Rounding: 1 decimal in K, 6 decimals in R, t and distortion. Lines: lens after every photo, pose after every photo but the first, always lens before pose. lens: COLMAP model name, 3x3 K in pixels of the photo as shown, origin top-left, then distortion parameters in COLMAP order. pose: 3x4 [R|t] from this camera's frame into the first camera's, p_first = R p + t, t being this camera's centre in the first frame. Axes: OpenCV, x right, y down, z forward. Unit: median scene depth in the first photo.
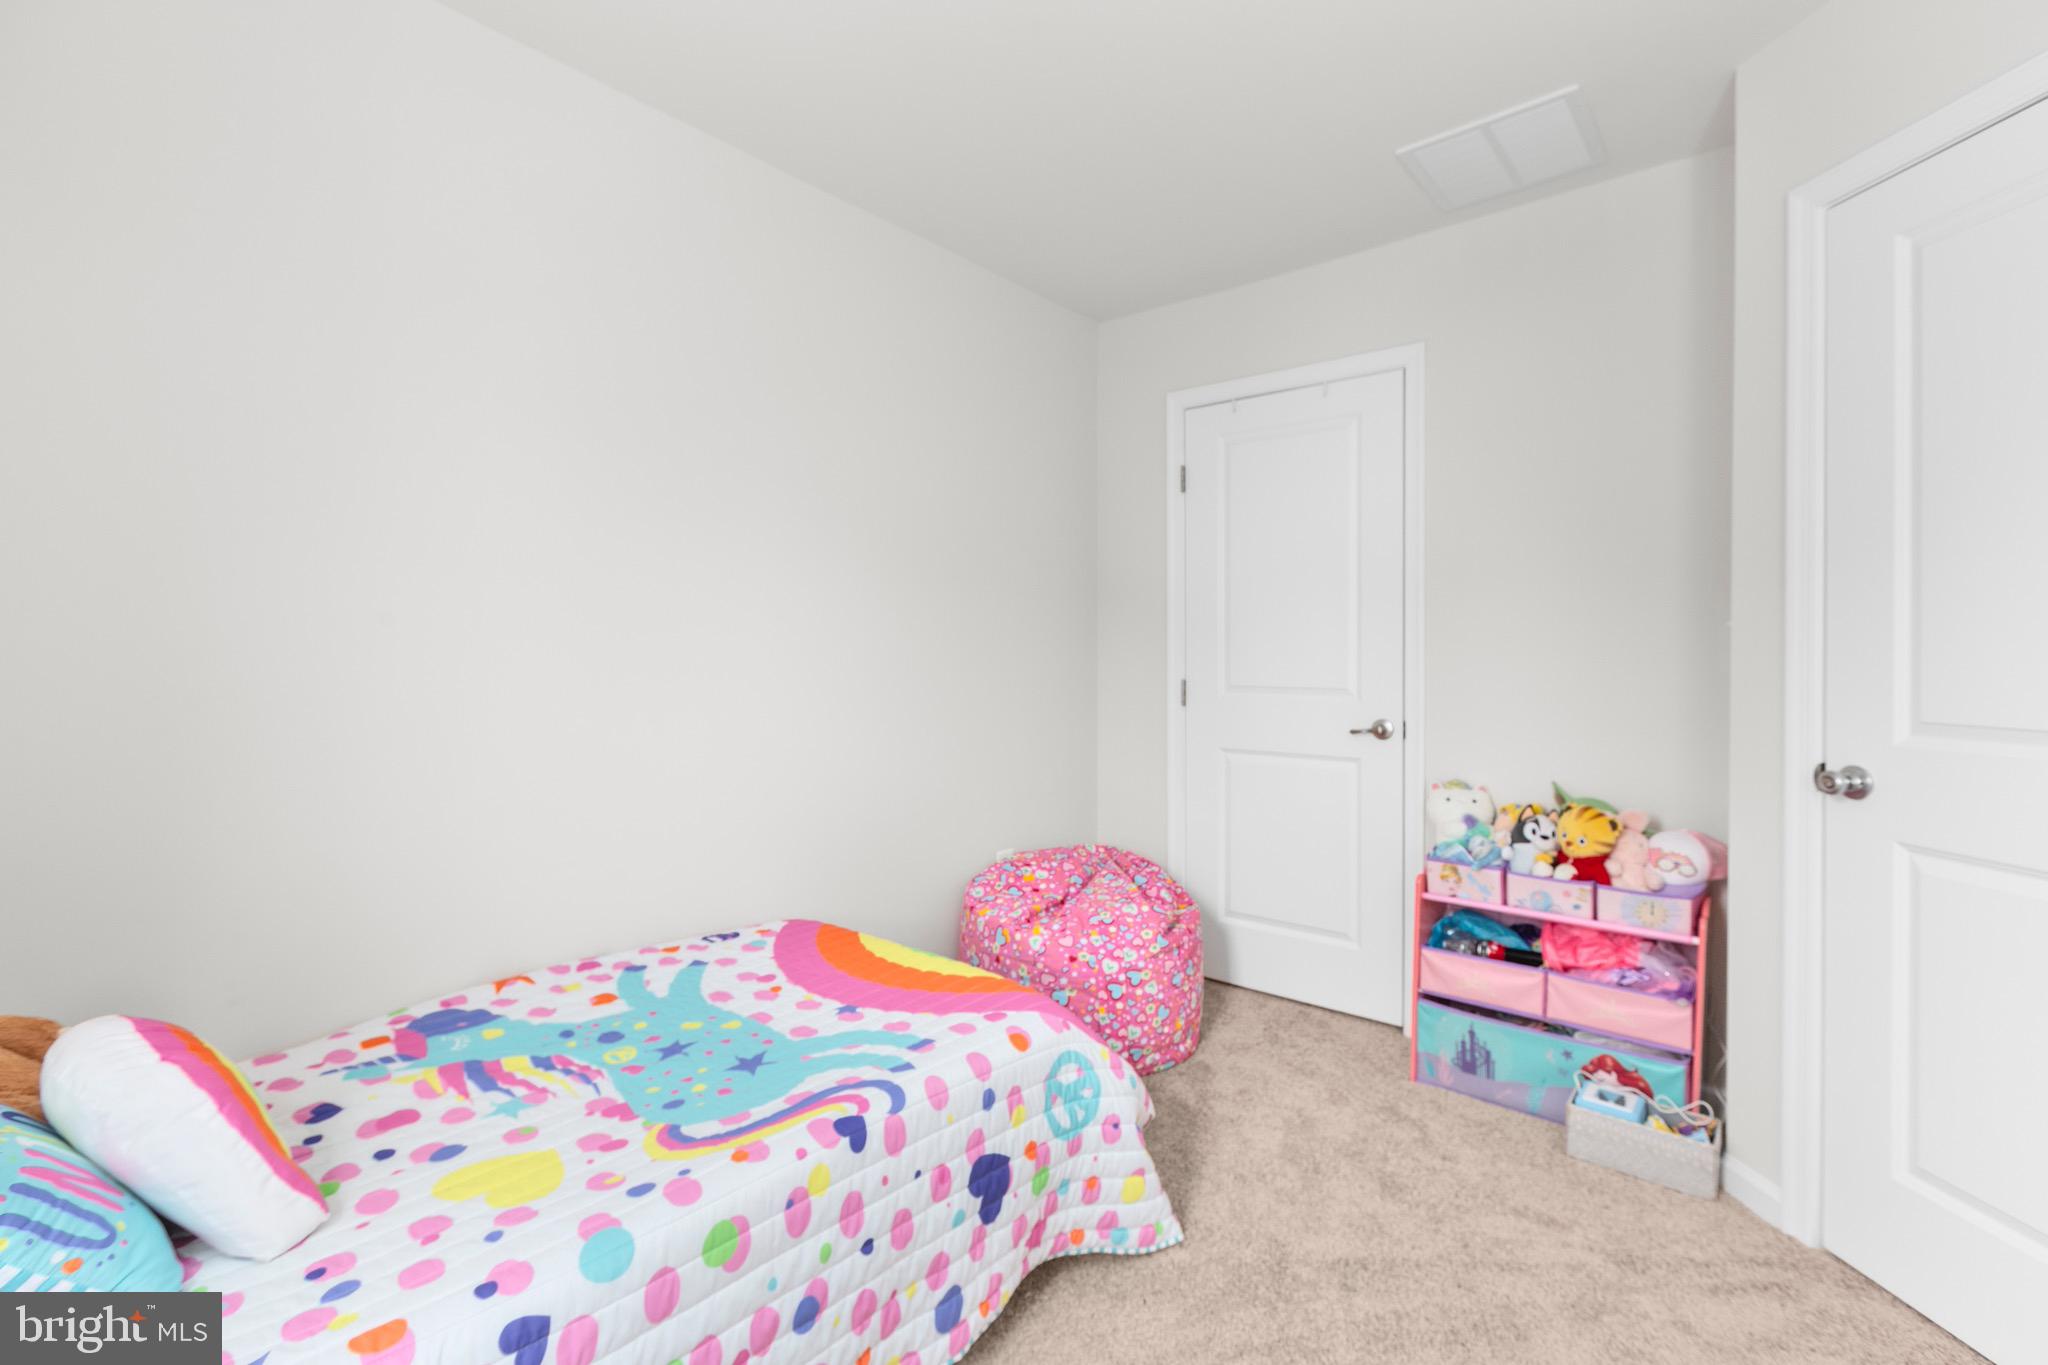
lens RADIAL K [[911.0, 0, 1019.3], [0, 911.0, 672.2], [0, 0, 1]] dist [0.000034, 0.002245]
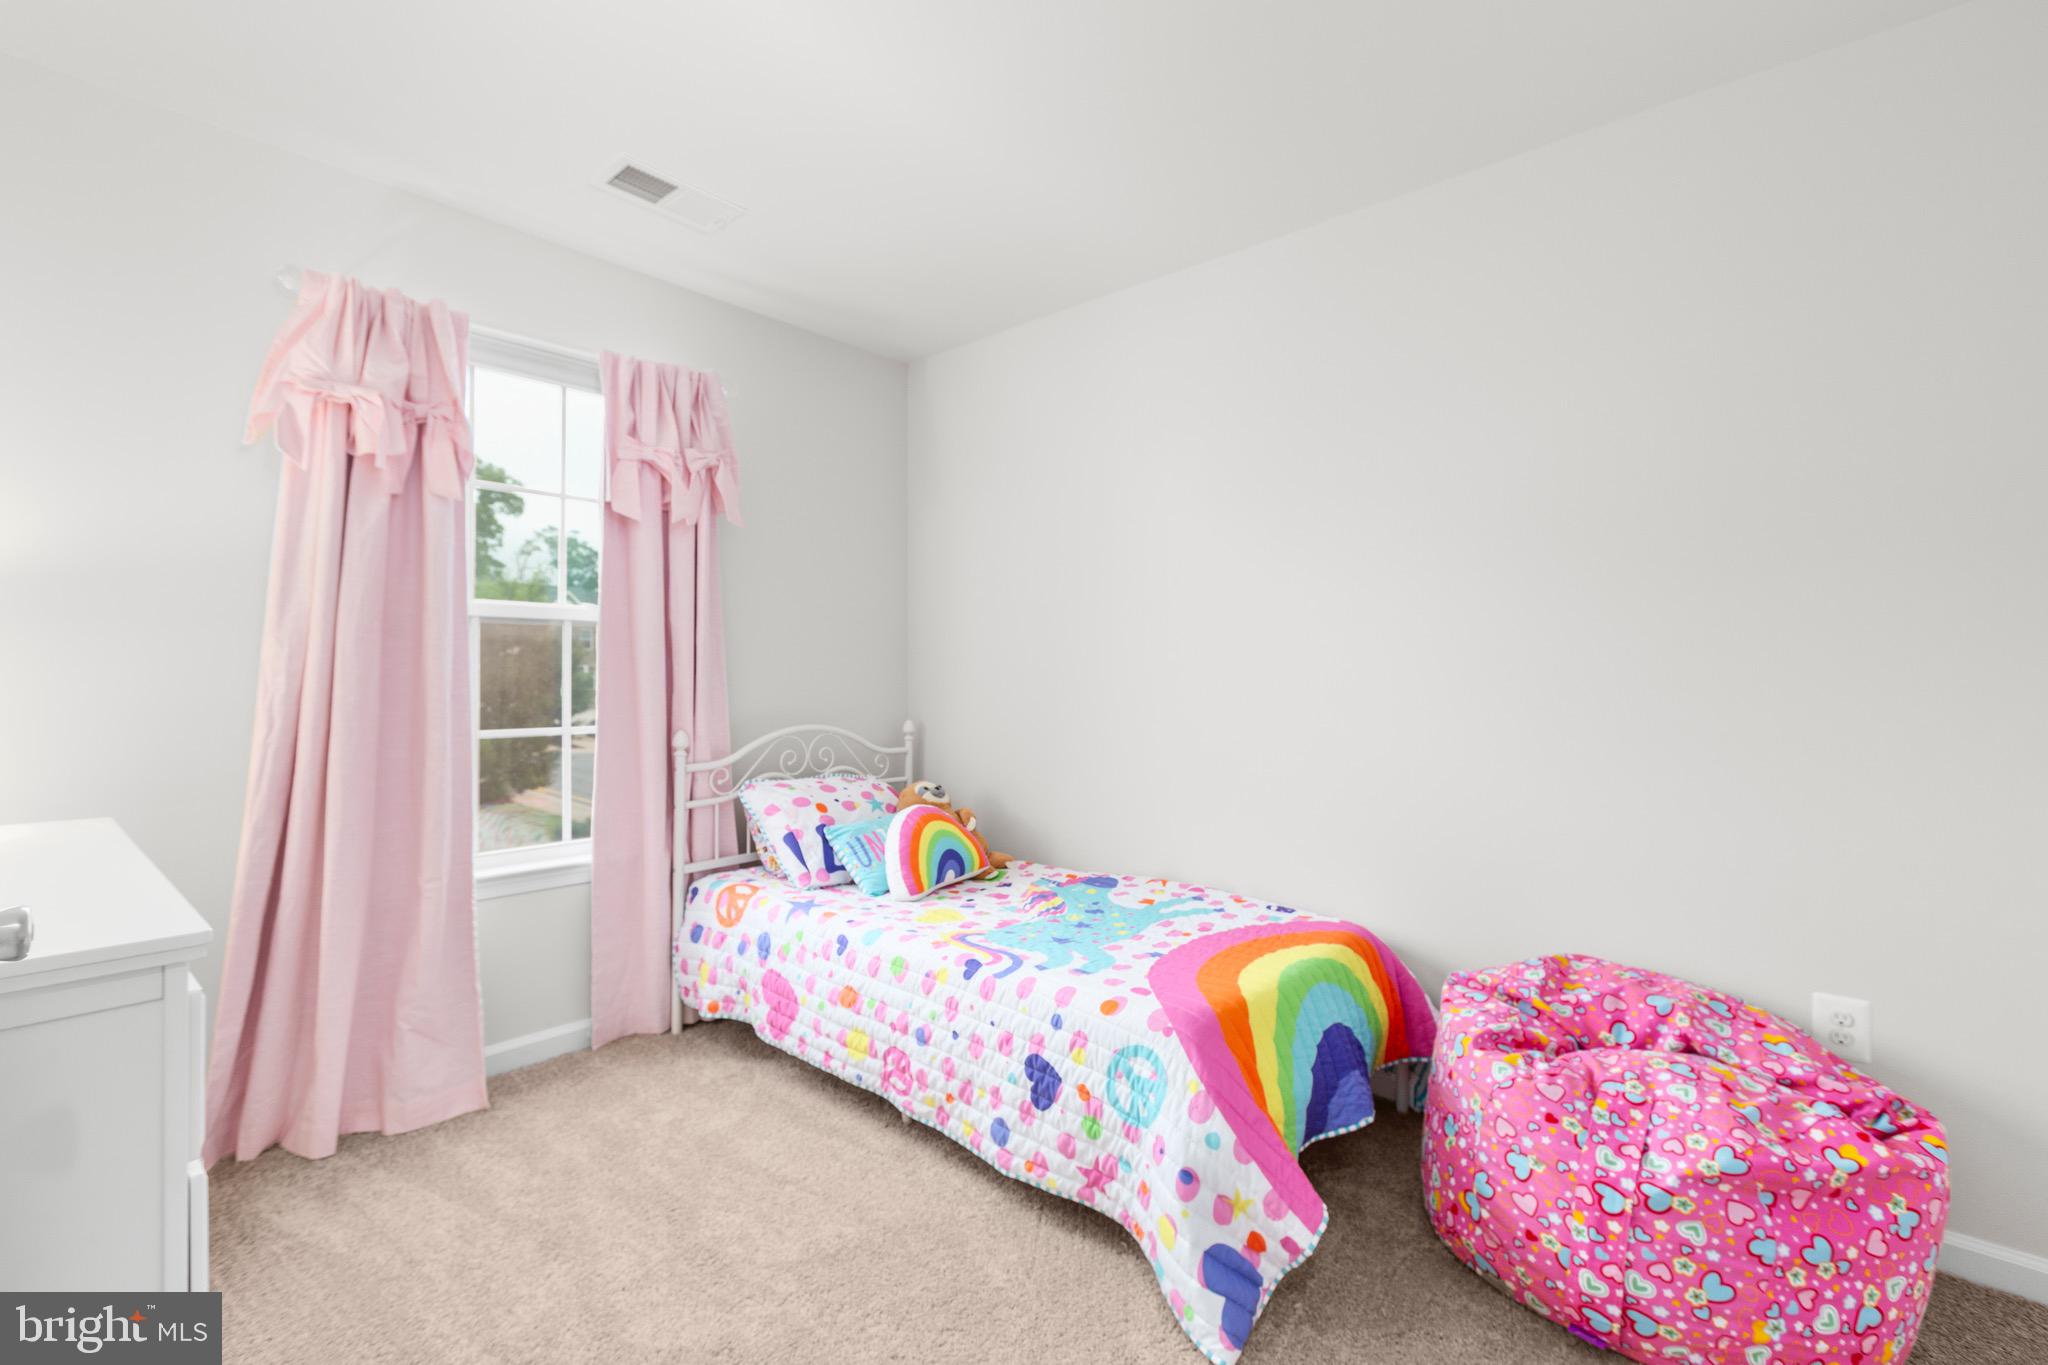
lens RADIAL K [[911.0, 0, 1019.2], [0, 911.0, 680.1], [0, 0, 1]] dist [0.000034, 0.002245]
pose [[-0.044248, 0.002082, -0.999018, 1.169547], [-0.016398, 0.999862, 0.002810, -0.005889], [0.998886, 0.016506, -0.044207, 0.949937]]
